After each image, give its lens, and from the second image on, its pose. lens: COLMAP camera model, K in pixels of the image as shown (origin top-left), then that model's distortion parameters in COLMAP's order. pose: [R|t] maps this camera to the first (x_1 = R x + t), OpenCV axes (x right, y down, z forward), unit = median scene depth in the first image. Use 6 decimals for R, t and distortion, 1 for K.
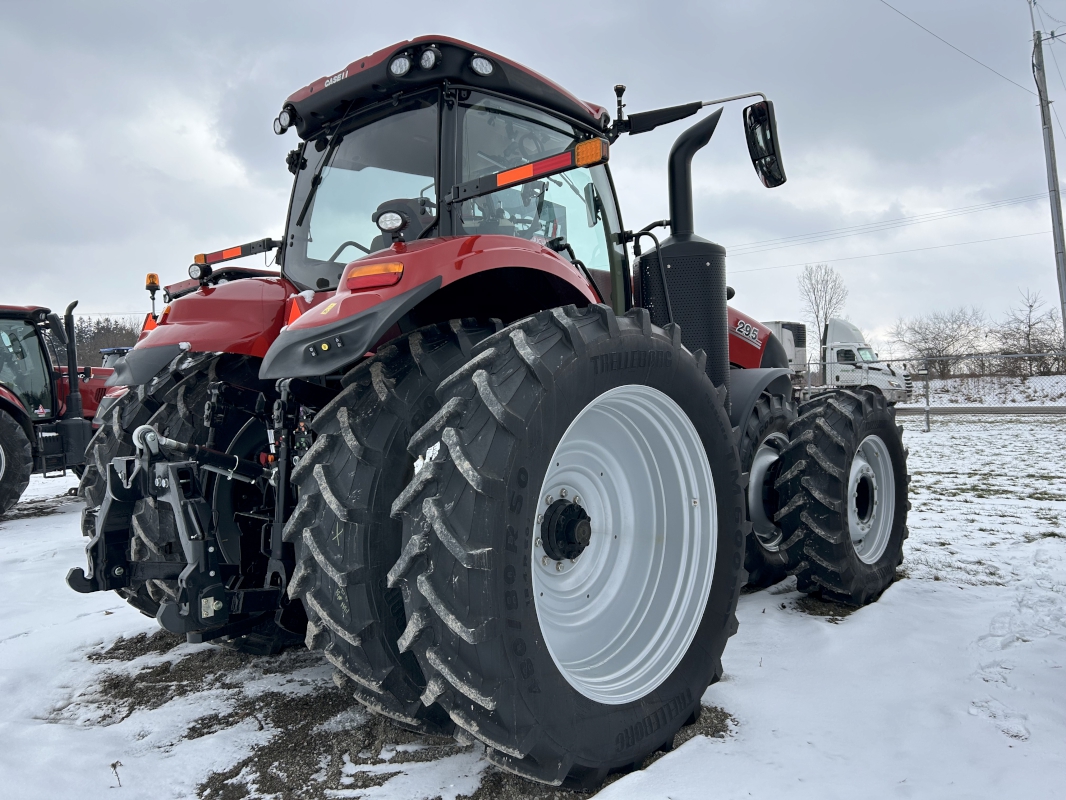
lens RADIAL K [[810.5, 0, 545.7], [0, 810.5, 400.1], [0, 0, 1]] dist [0.015723, 0.001206]
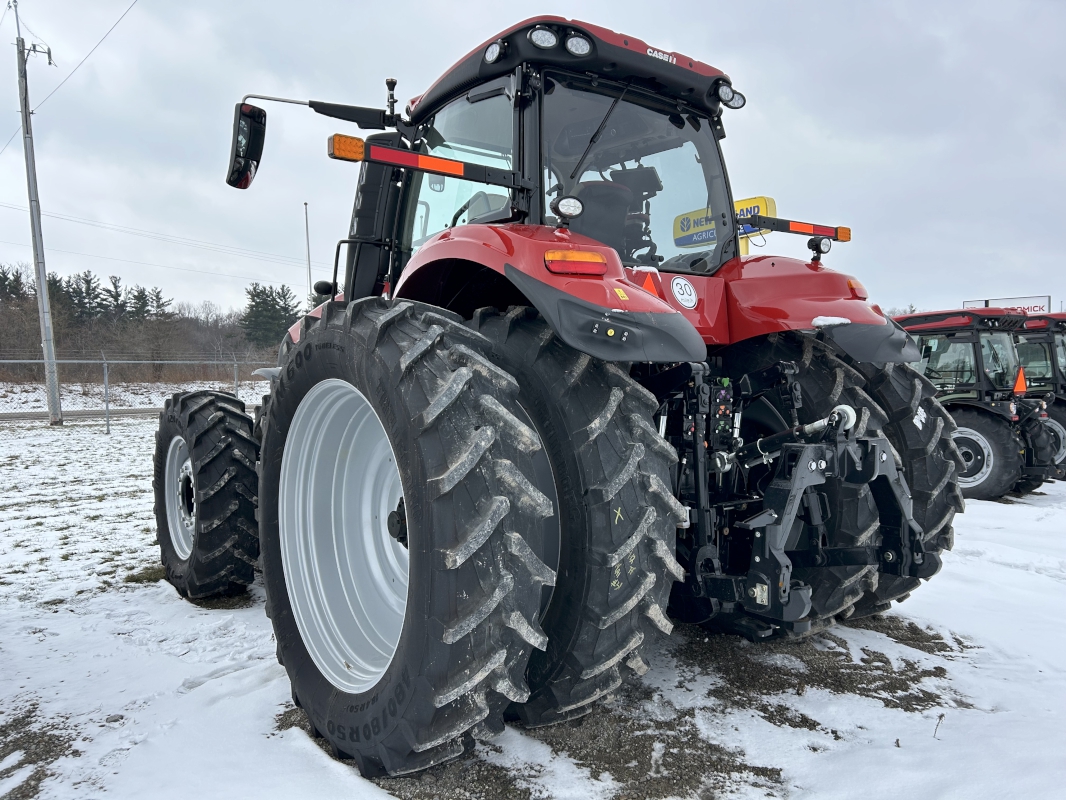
lens RADIAL K [[810.5, 0, 545.7], [0, 810.5, 400.1], [0, 0, 1]] dist [0.015723, 0.001206]
pose [[0.158776, -0.001786, 0.987313, -1.365914], [0.020327, 0.999792, -0.001460, 0.018242], [-0.987105, 0.020301, 0.158779, 1.087973]]
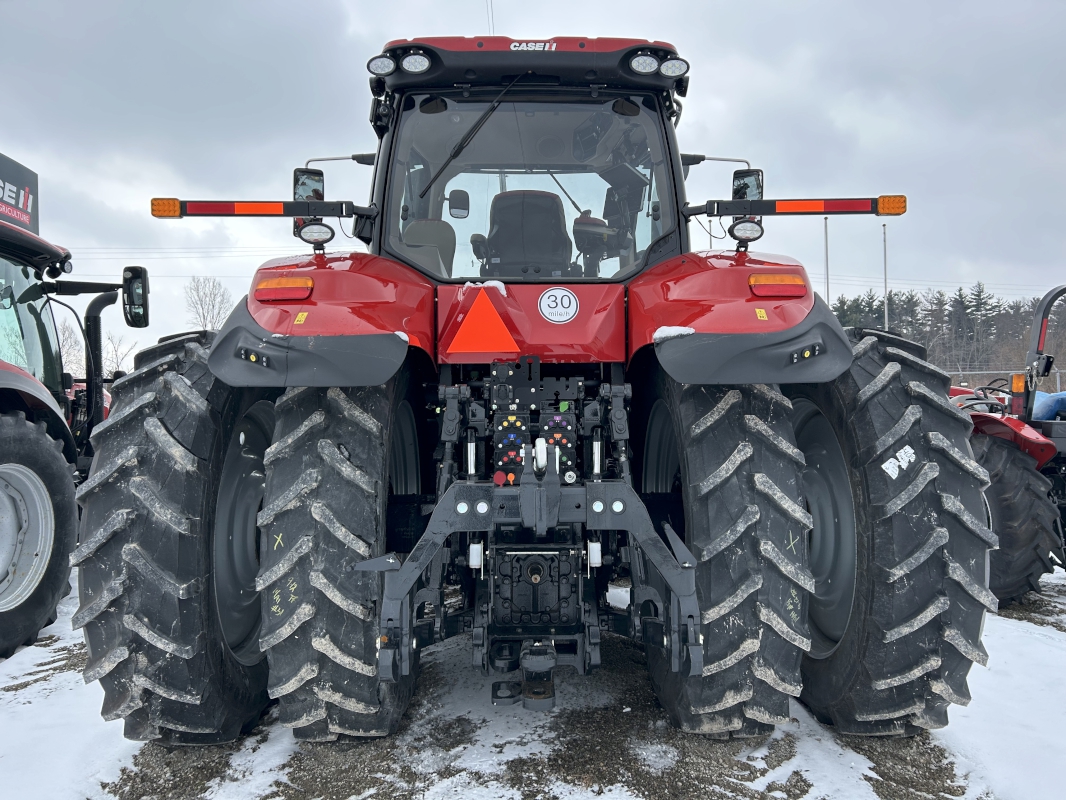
lens RADIAL K [[810.5, 0, 545.7], [0, 810.5, 400.1], [0, 0, 1]] dist [0.015723, 0.001206]
pose [[0.720349, 0.017049, 0.693402, -0.938284], [-0.002959, 0.999764, -0.021507, 0.009765], [-0.693605, 0.013440, 0.720230, 0.393704]]
